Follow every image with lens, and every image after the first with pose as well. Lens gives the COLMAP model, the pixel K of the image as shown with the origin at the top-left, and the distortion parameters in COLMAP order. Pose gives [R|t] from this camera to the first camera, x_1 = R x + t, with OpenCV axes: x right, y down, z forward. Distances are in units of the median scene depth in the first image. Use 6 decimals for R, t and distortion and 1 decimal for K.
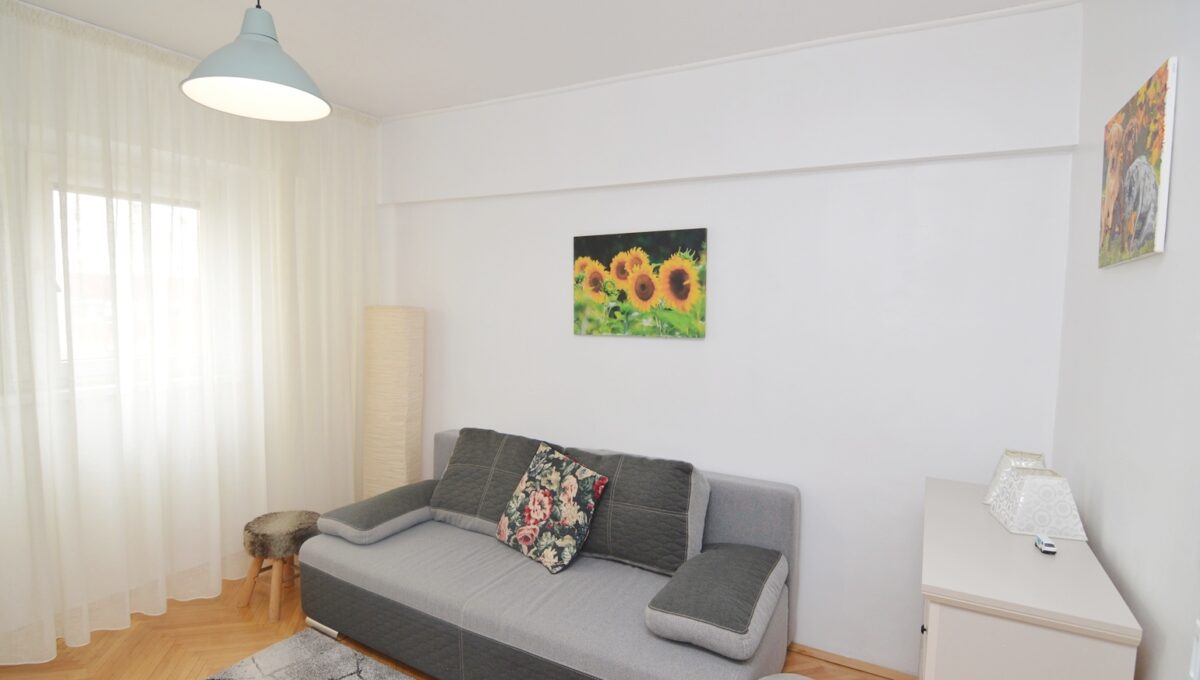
lens RADIAL K [[589.0, 0, 595.7], [0, 589.0, 339.5], [0, 0, 1]] dist [-0.005037, -0.011073]
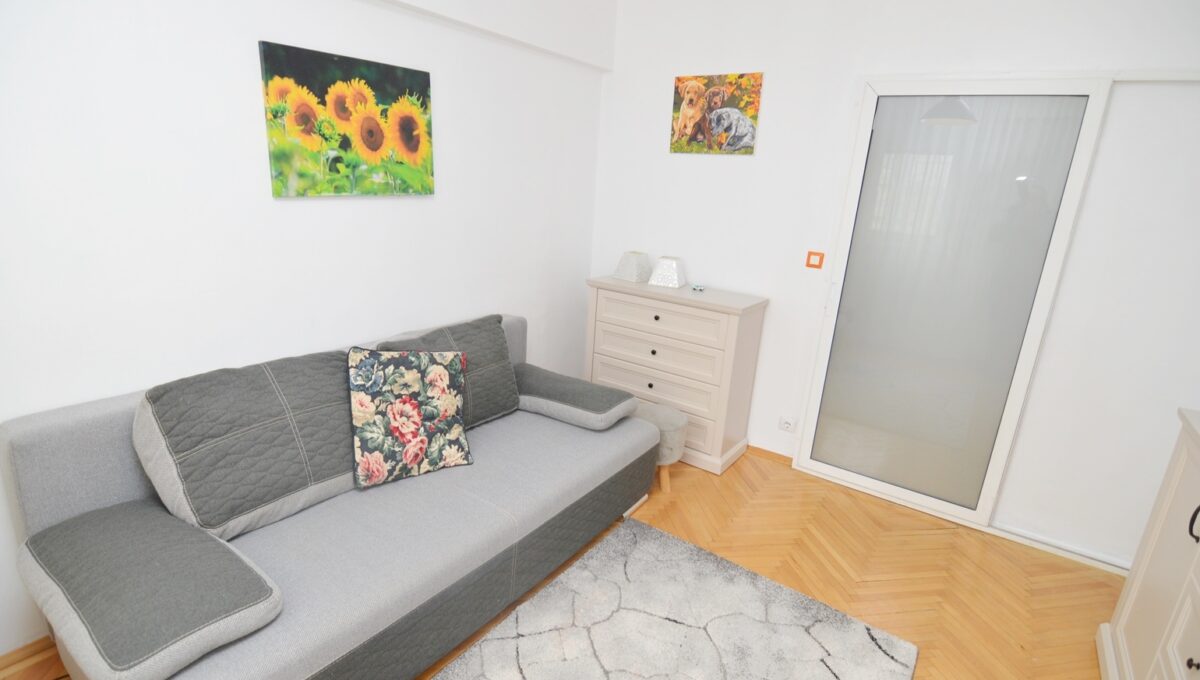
lens RADIAL K [[589.0, 0, 595.7], [0, 589.0, 339.5], [0, 0, 1]] dist [-0.005037, -0.011073]
pose [[0.097373, -0.282479, 0.954319, -0.746247], [-0.000624, 0.958858, 0.283886, -0.046641], [-0.995248, -0.028238, 0.093190, 0.608600]]
